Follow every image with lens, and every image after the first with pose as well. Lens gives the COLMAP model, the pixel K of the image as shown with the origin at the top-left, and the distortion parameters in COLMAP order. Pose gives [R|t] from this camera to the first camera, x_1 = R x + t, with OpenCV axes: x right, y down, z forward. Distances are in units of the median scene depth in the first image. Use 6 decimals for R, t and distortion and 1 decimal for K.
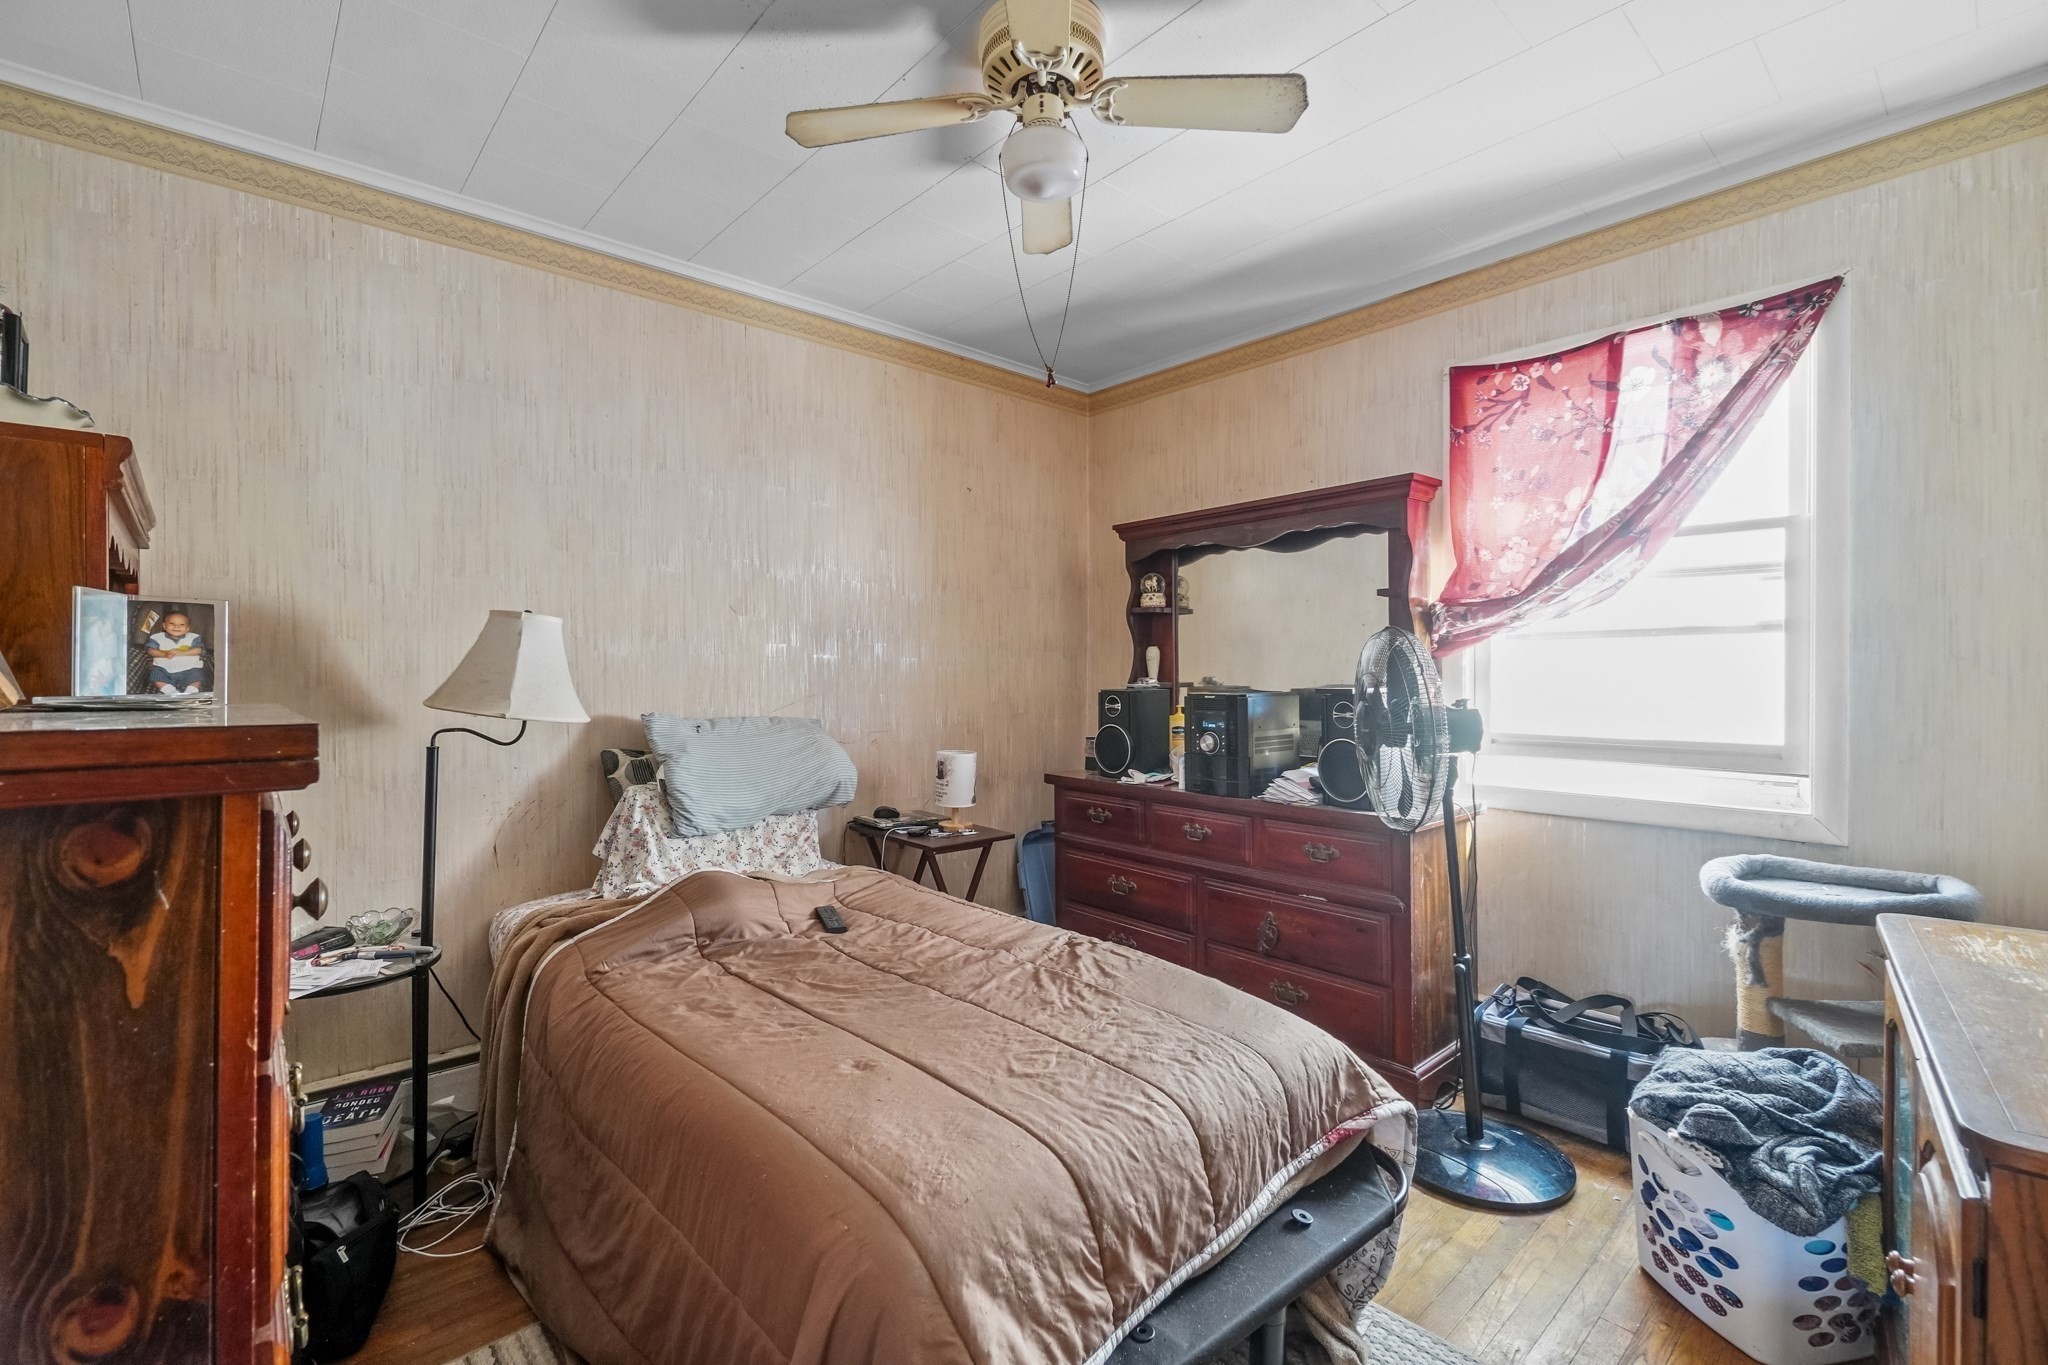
lens RADIAL K [[901.9, 0, 1027.9], [0, 901.9, 674.6], [0, 0, 1]] dist [-0.002267, -0.001637]
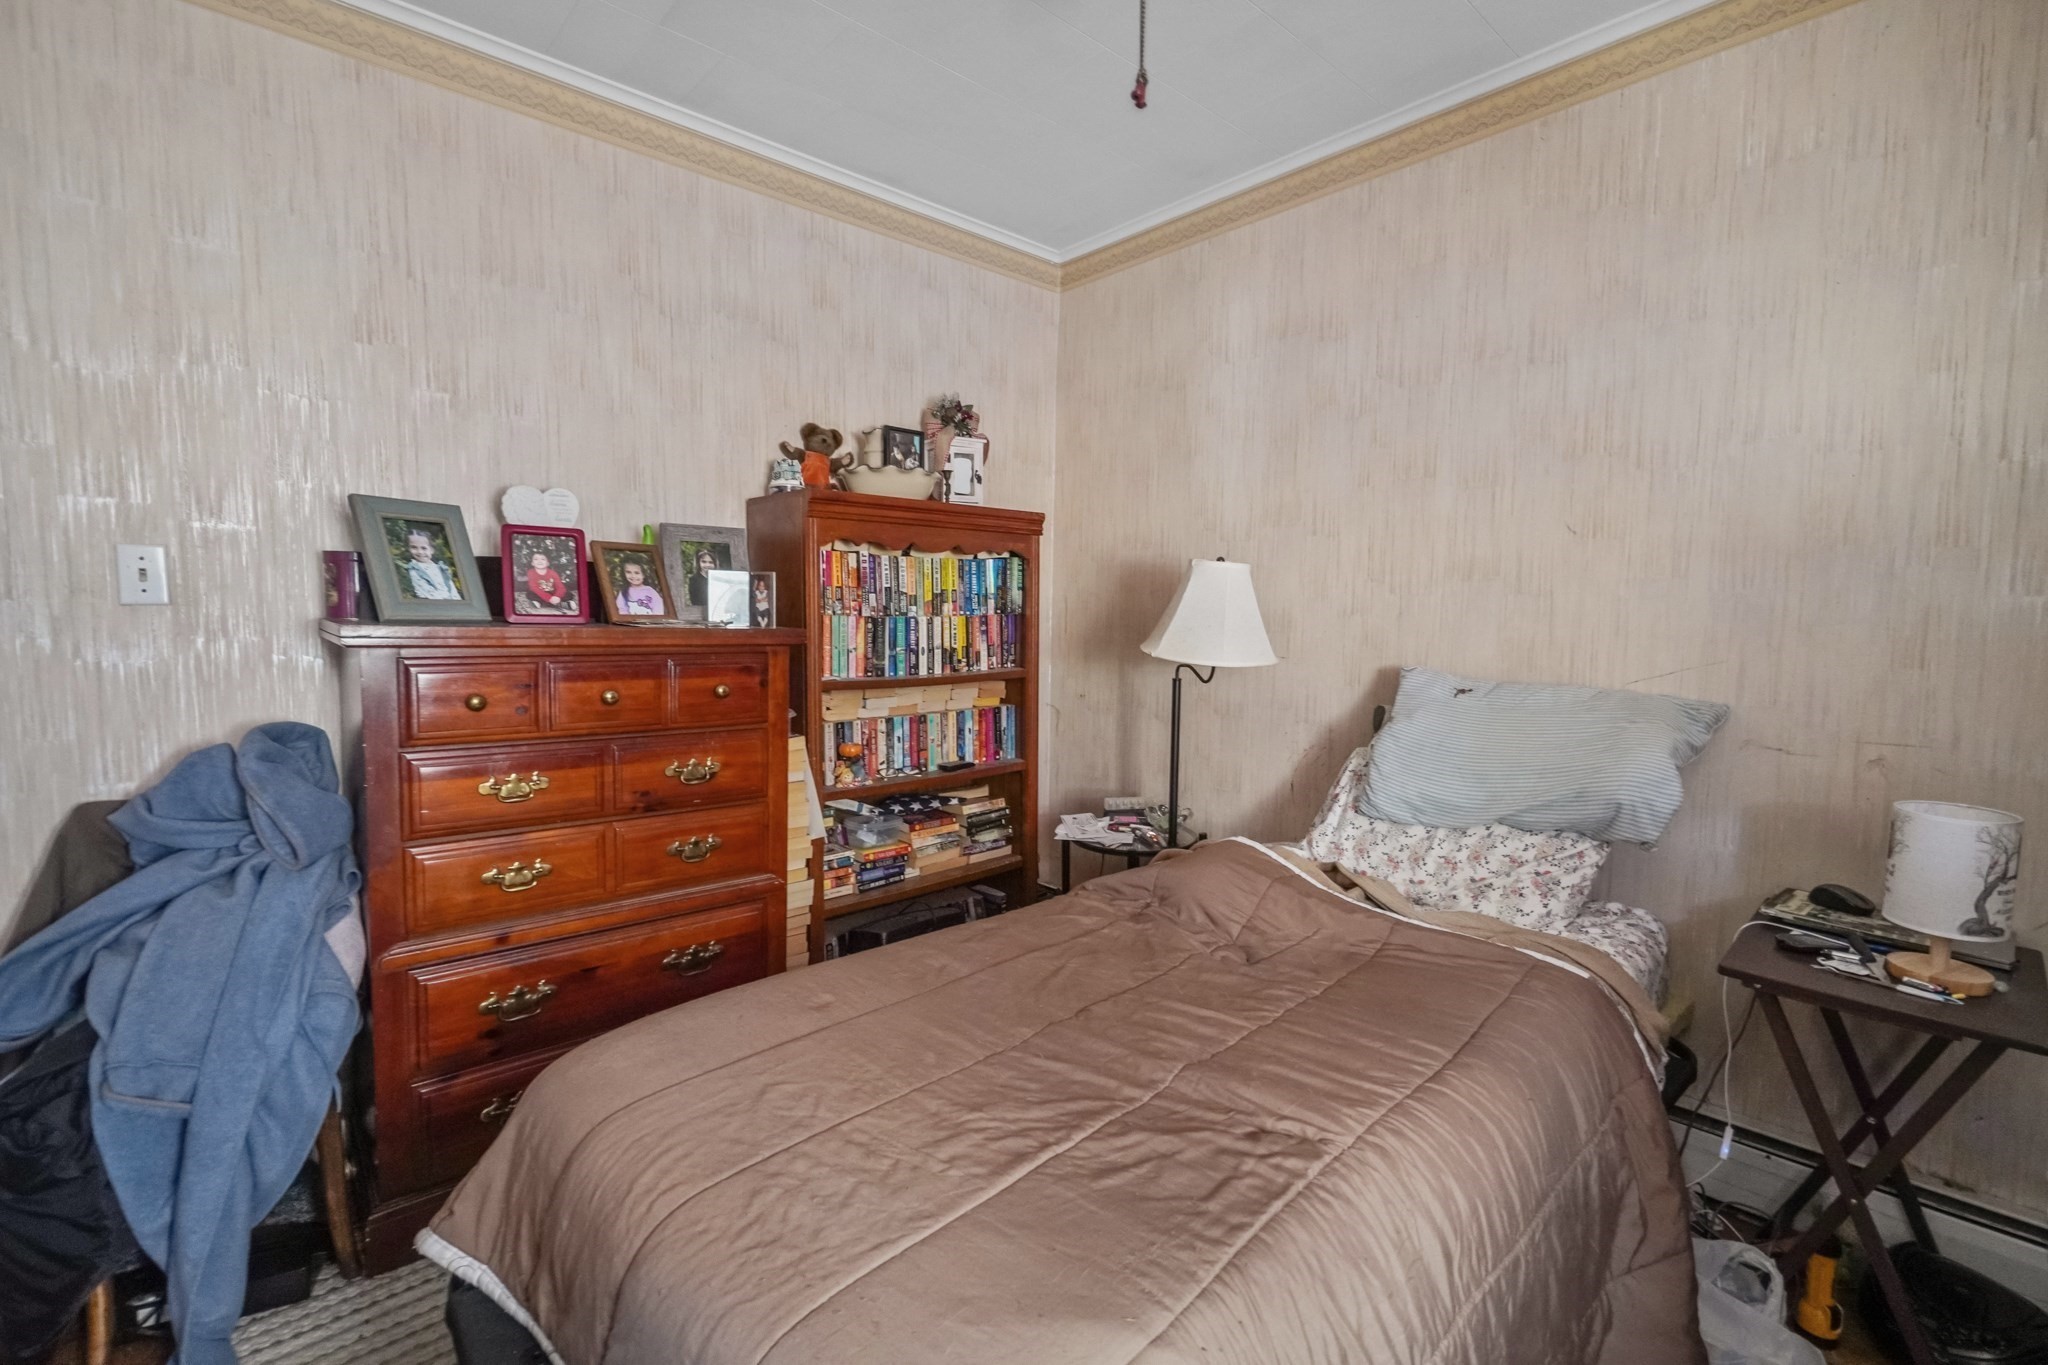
lens RADIAL K [[901.9, 0, 1023.5], [0, 901.9, 682.2], [0, 0, 1]] dist [-0.002267, -0.001637]
pose [[0.001575, 0.081909, -0.996639, 0.477152], [-0.015239, 0.996526, 0.081876, -0.007947], [0.999883, 0.015059, 0.002817, 0.728786]]
